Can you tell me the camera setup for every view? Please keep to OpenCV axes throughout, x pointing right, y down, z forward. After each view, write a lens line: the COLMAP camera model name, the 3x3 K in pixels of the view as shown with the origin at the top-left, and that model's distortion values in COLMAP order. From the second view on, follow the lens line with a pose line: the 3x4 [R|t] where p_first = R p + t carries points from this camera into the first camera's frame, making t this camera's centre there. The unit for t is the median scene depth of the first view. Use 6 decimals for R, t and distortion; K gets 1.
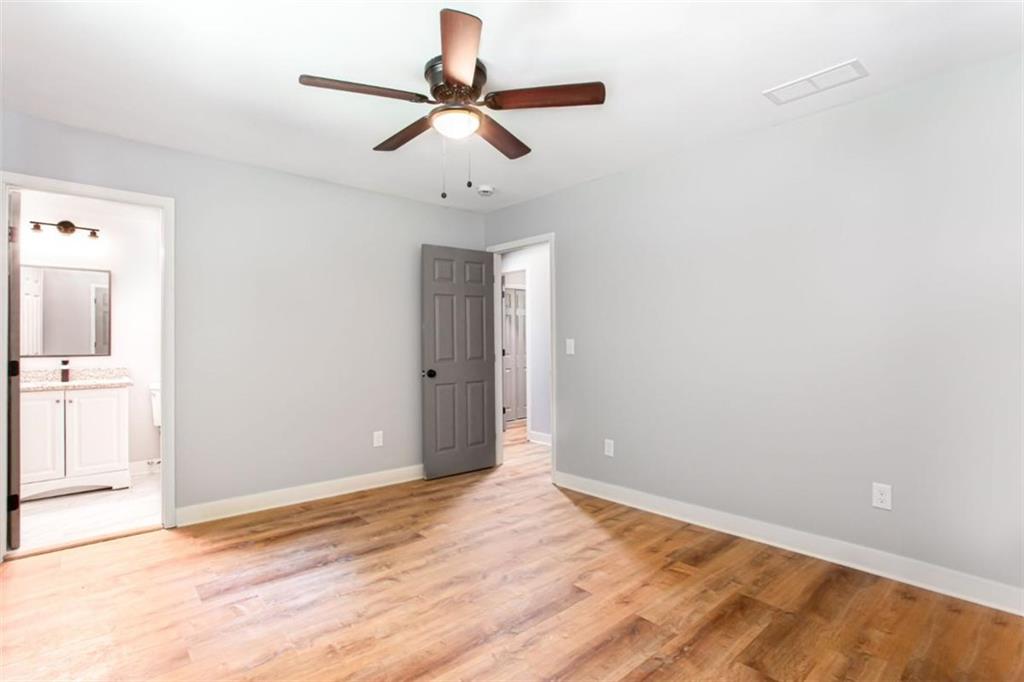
lens RADIAL K [[496.5, 0, 505.3], [0, 496.5, 343.5], [0, 0, 1]] dist [-0.068322, 0.038079]
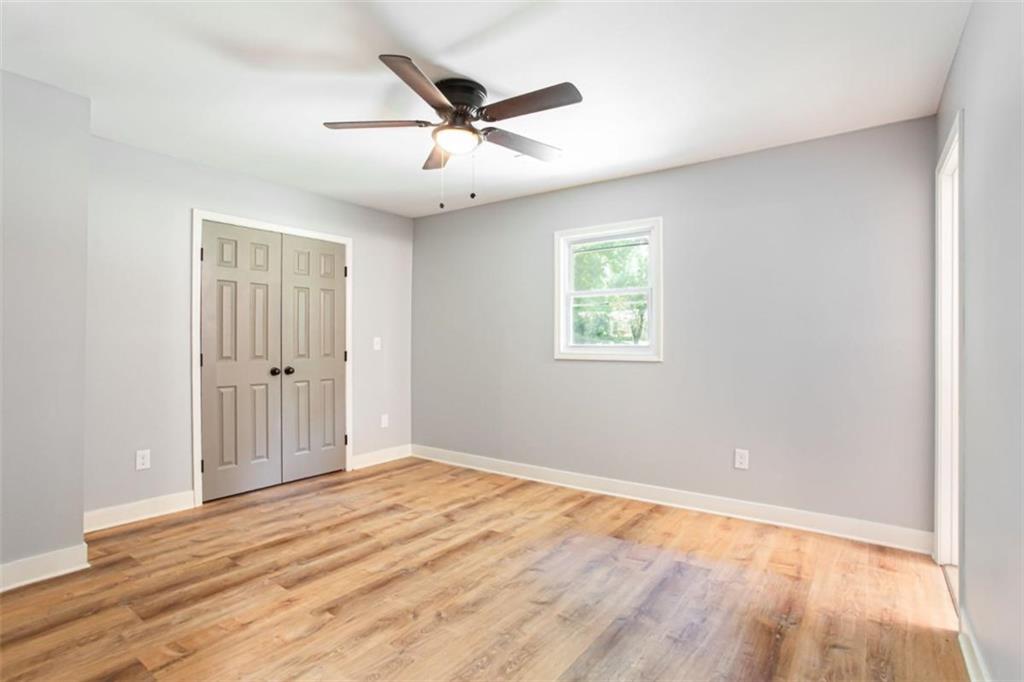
lens RADIAL K [[496.5, 0, 505.3], [0, 496.5, 343.5], [0, 0, 1]] dist [-0.068322, 0.038079]
pose [[-0.977097, 0.000027, -0.212795, 0.023883], [-0.001533, 0.999973, 0.007166, 0.000521], [0.212789, 0.007328, -0.977071, 1.782211]]
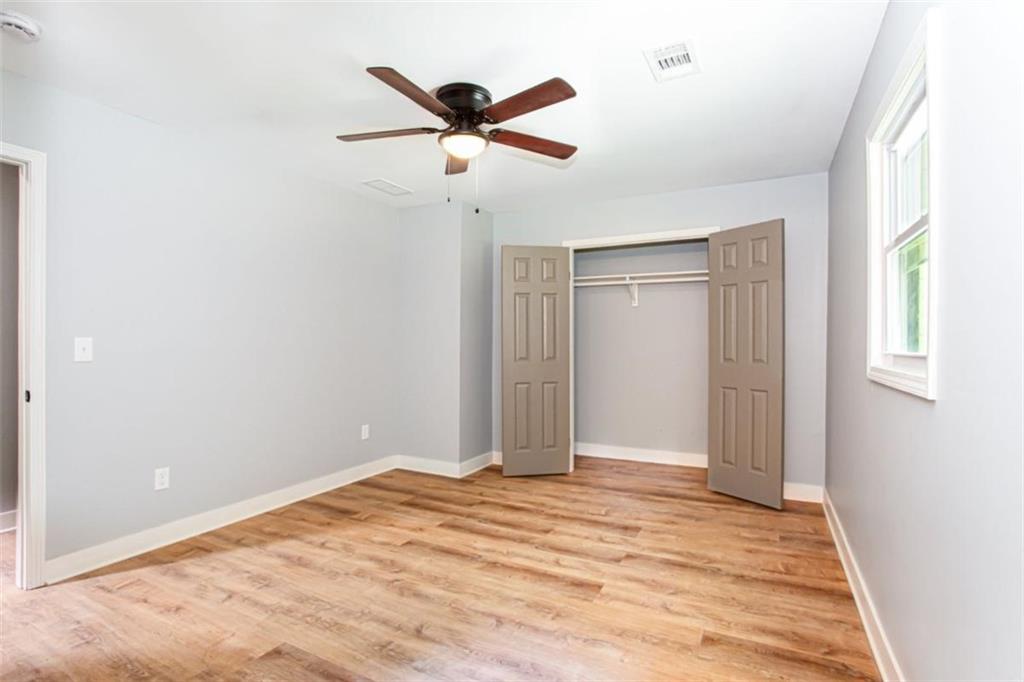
lens RADIAL K [[501.6, 0, 512.0], [0, 501.6, 341.0], [0, 0, 1]] dist [-0.072581, 0.039079]
pose [[-0.368748, 0.006424, 0.929507, -1.011071], [0.004401, 0.999977, -0.005165, 0.003202], [-0.929519, 0.002186, -0.368768, 1.109712]]
